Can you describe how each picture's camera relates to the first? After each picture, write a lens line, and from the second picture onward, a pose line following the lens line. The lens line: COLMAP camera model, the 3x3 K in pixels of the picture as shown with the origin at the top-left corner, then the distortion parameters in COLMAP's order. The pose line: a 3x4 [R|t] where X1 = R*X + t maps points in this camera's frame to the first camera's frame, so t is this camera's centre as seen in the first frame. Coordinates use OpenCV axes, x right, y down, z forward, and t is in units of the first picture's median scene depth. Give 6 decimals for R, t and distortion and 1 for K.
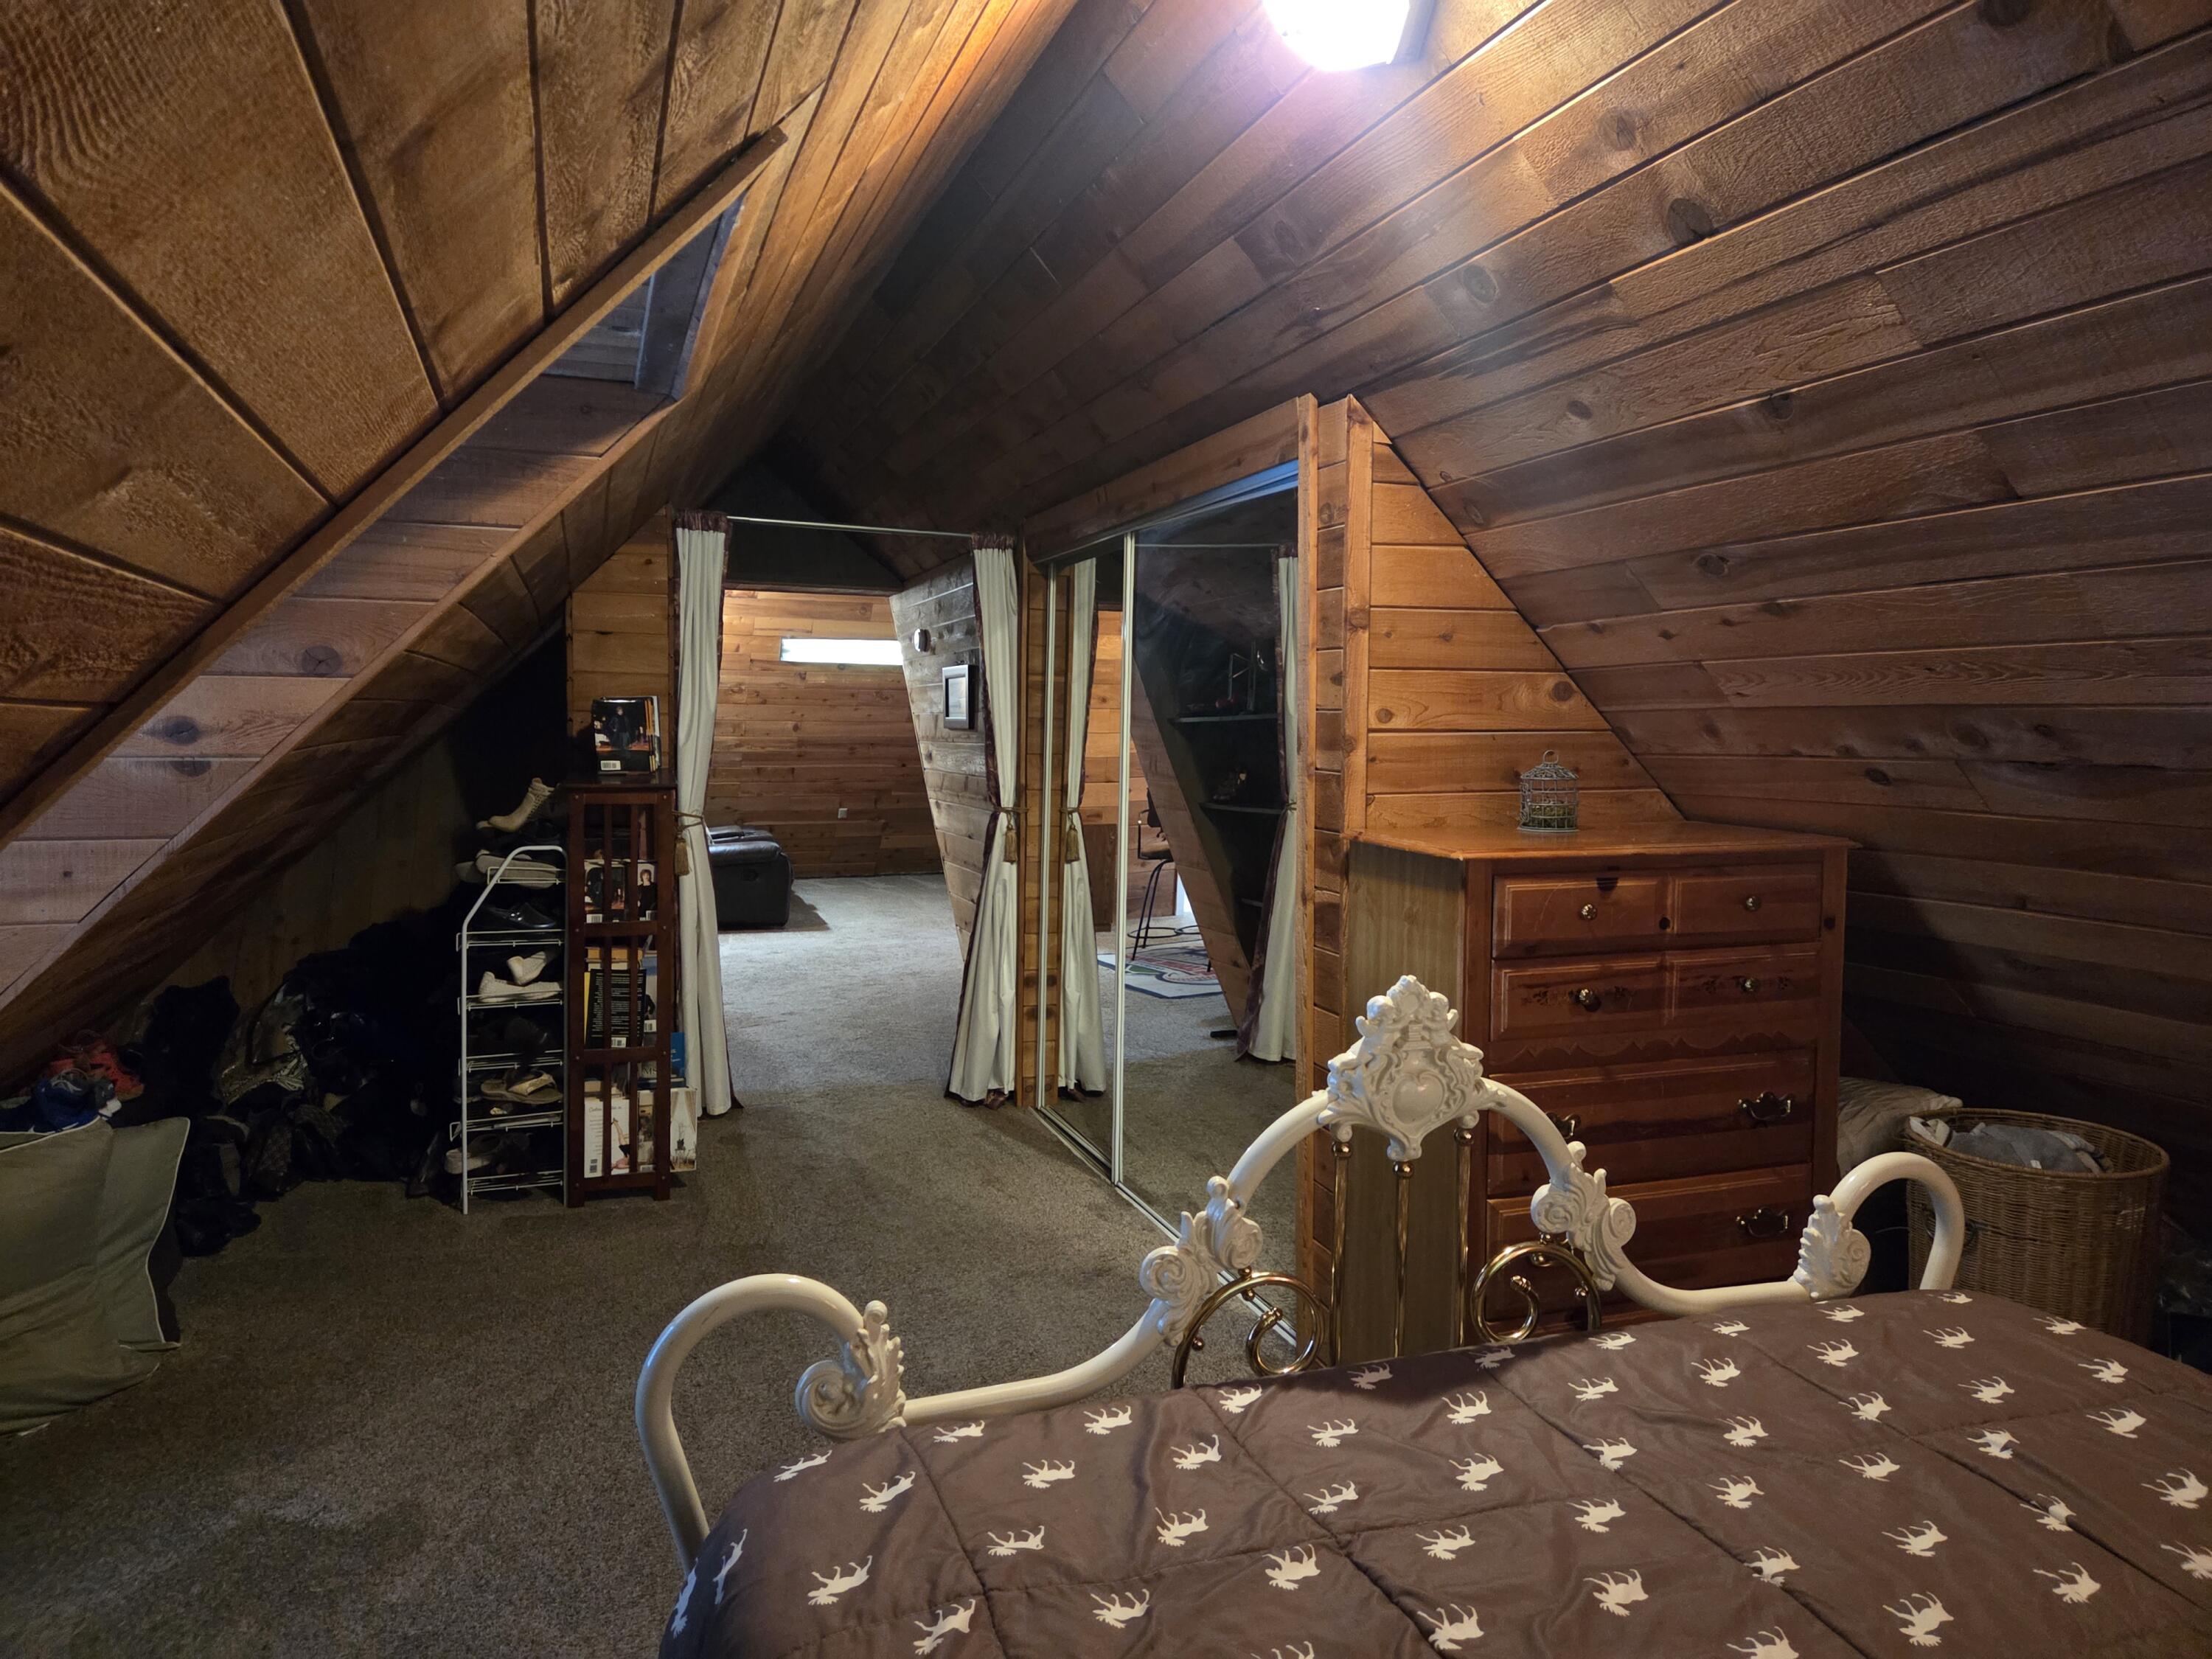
lens RADIAL K [[1479.5, 0, 1125.4], [0, 1479.5, 823.5], [0, 0, 1]] dist [0.072753, -0.064096]
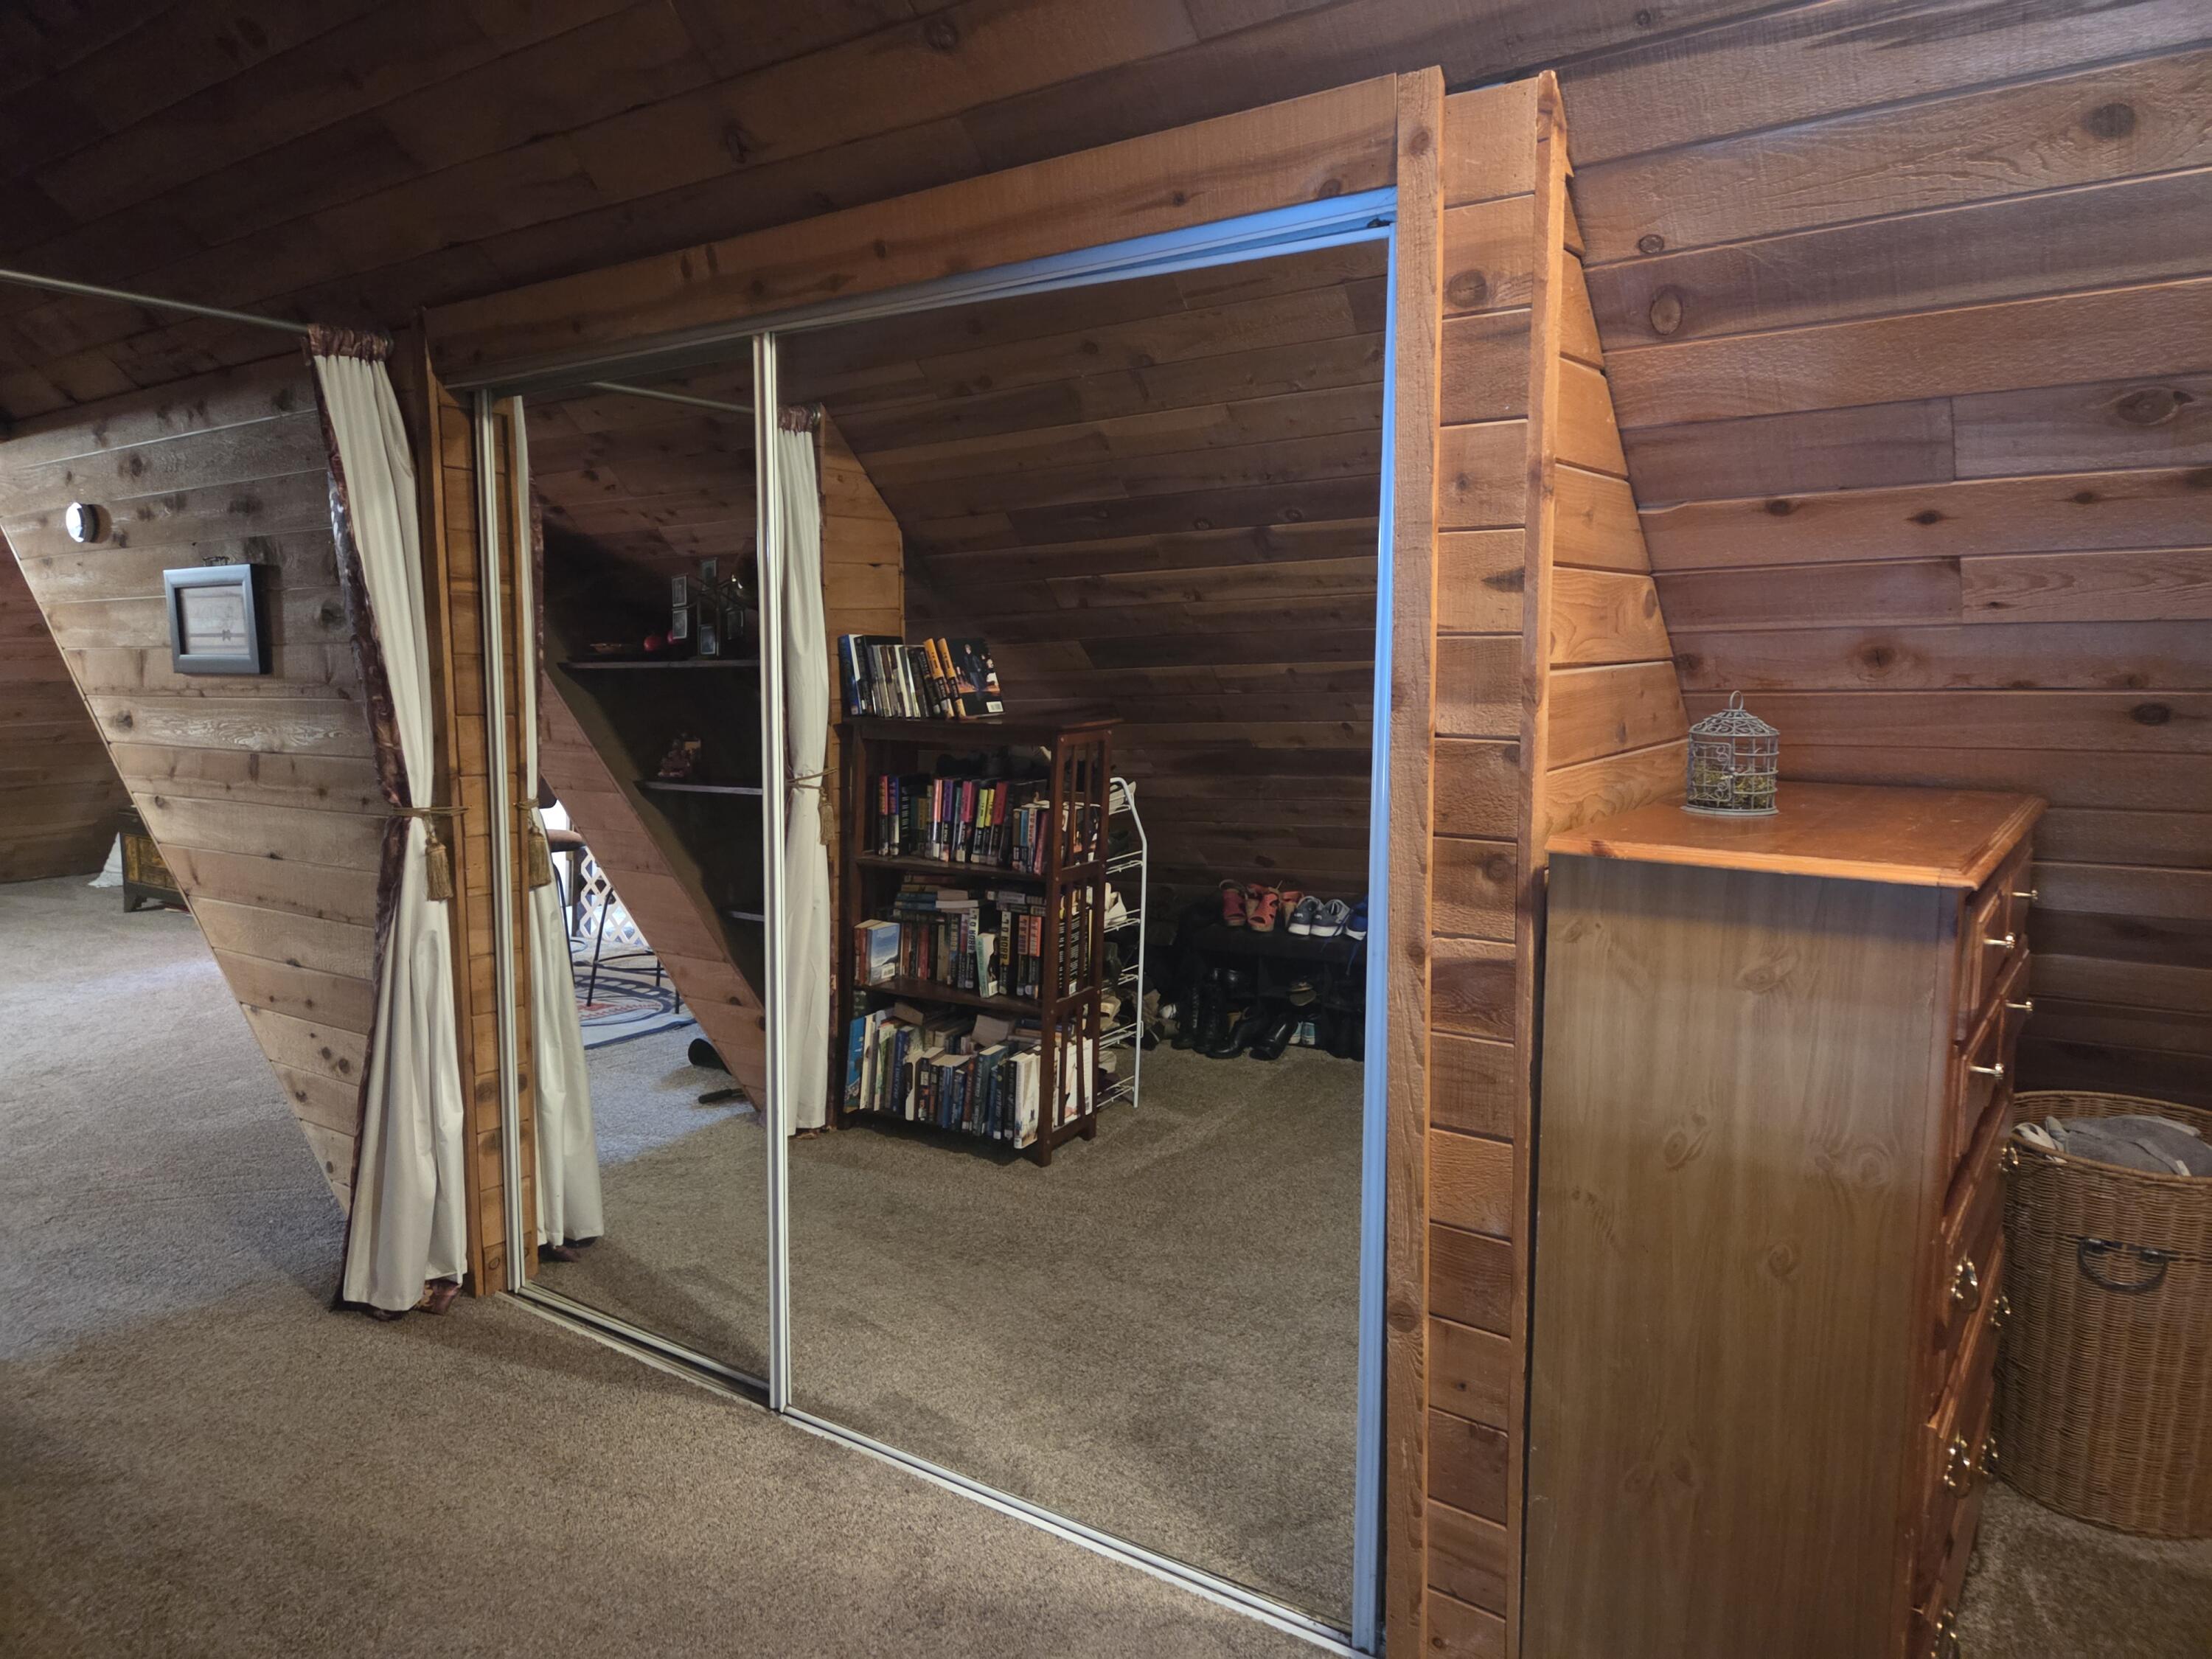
lens RADIAL K [[1479.5, 0, 1097.8], [0, 1479.5, 829.5], [0, 0, 1]] dist [0.072753, -0.064096]
pose [[0.824183, -0.085474, 0.559836, -0.192657], [0.055029, 0.995954, 0.071047, -0.029829], [-0.563643, -0.027748, 0.825552, 0.356896]]
